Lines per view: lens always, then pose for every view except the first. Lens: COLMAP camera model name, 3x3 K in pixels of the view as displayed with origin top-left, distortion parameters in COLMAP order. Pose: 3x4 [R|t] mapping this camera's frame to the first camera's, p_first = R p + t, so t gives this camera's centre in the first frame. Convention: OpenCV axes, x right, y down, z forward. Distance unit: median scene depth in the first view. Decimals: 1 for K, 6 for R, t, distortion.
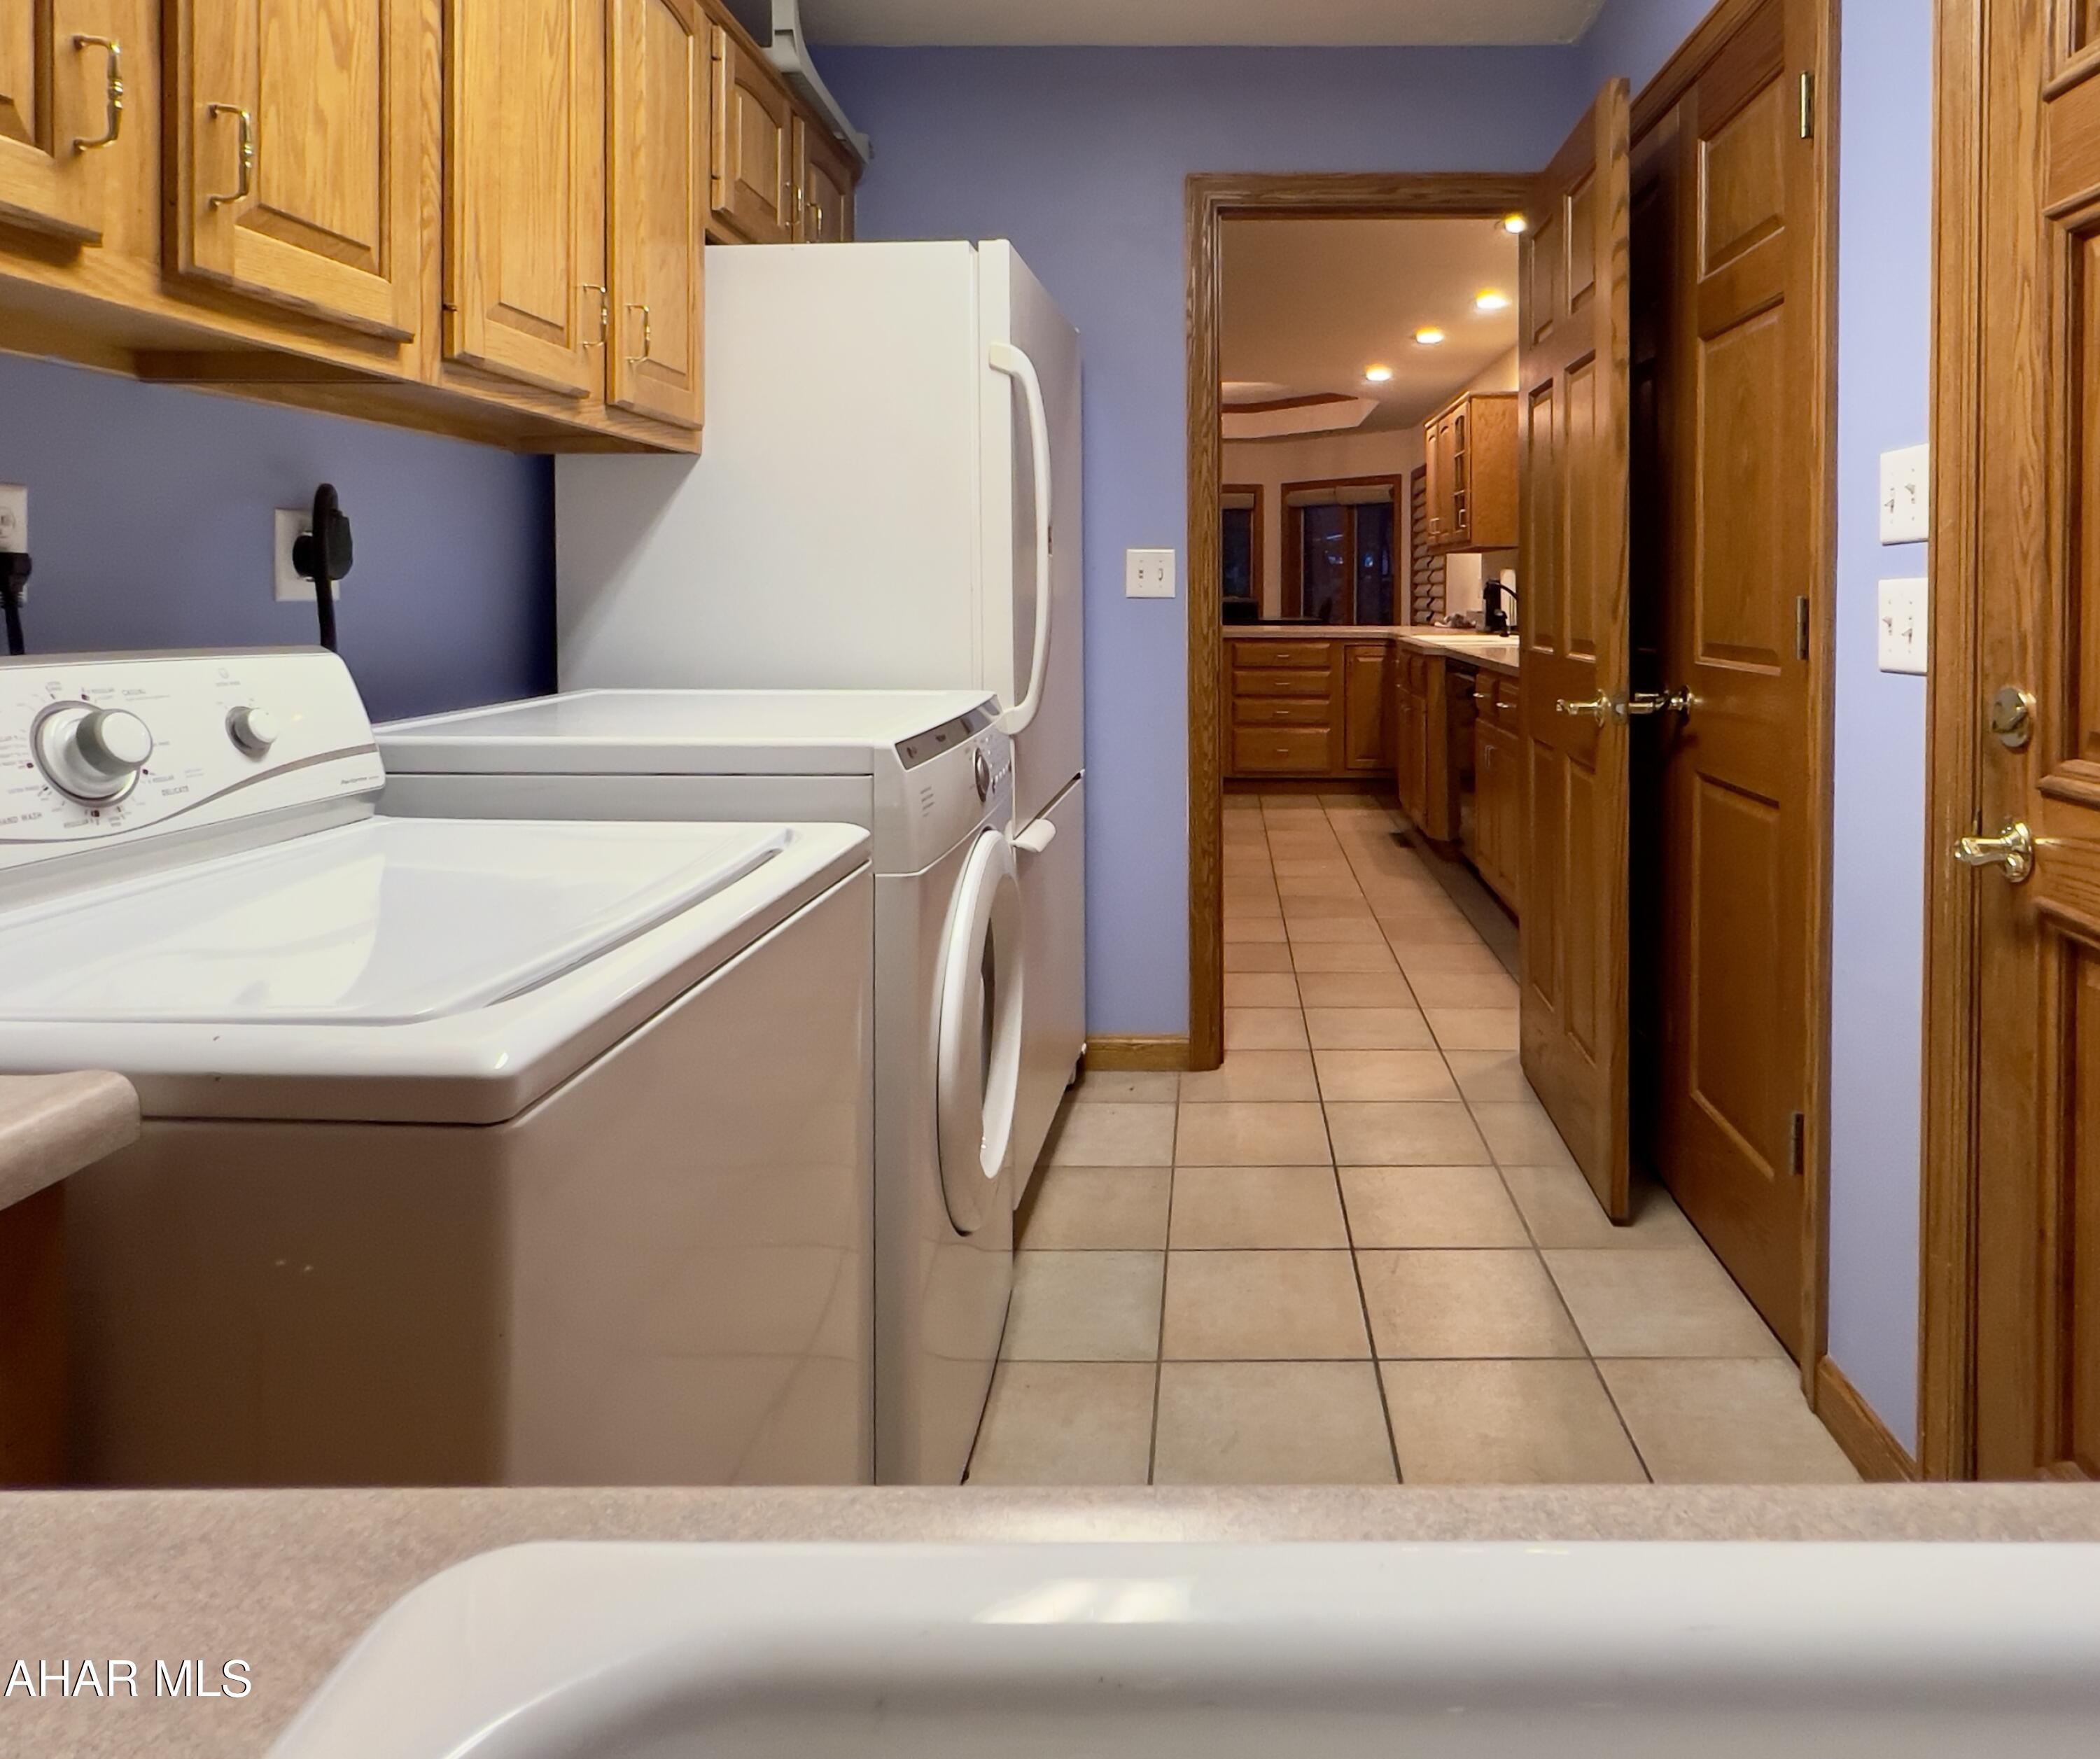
lens RADIAL K [[1208.3, 0, 1049.8], [0, 1208.3, 631.4], [0, 0, 1]] dist [-0.018919, 0.009536]
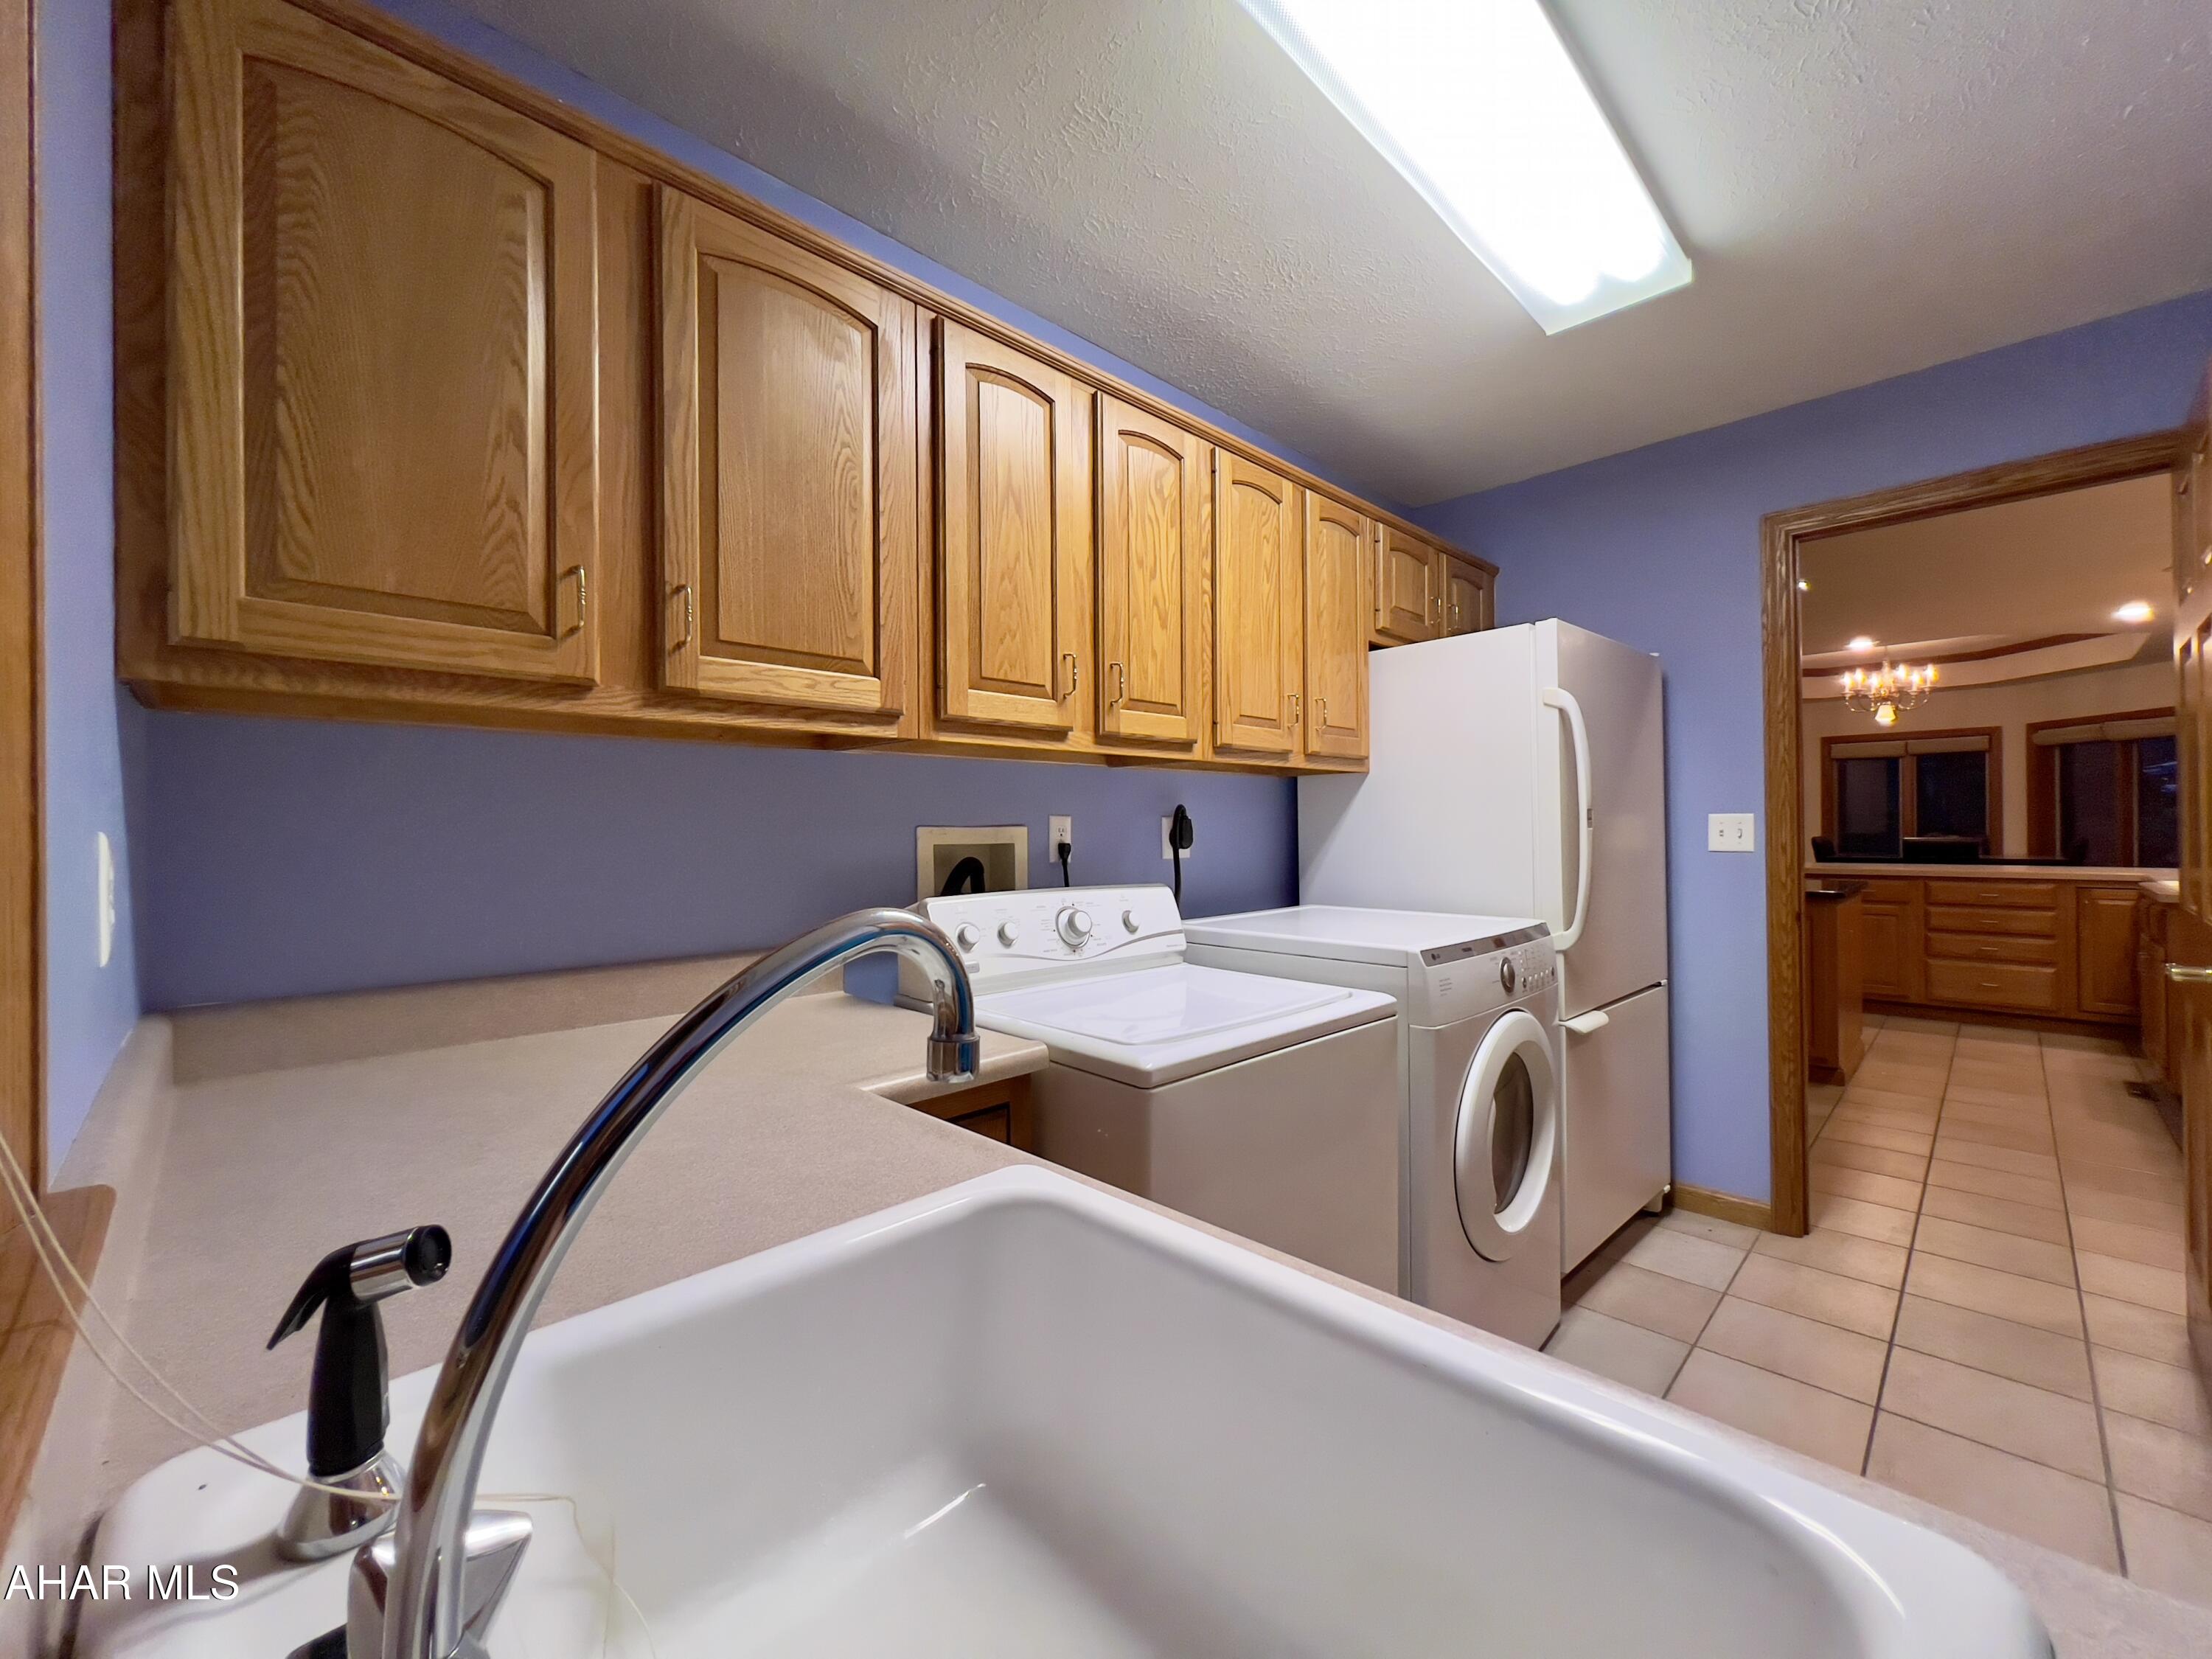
lens RADIAL K [[888.5, 0, 1106.0], [0, 888.5, 829.5], [0, 0, 1]] dist [-0.002710, -0.000336]
pose [[0.698764, -0.005791, -0.715328, 0.392276], [0.000900, 0.999974, -0.007216, -0.060611], [0.715351, 0.004399, 0.698751, -0.178795]]
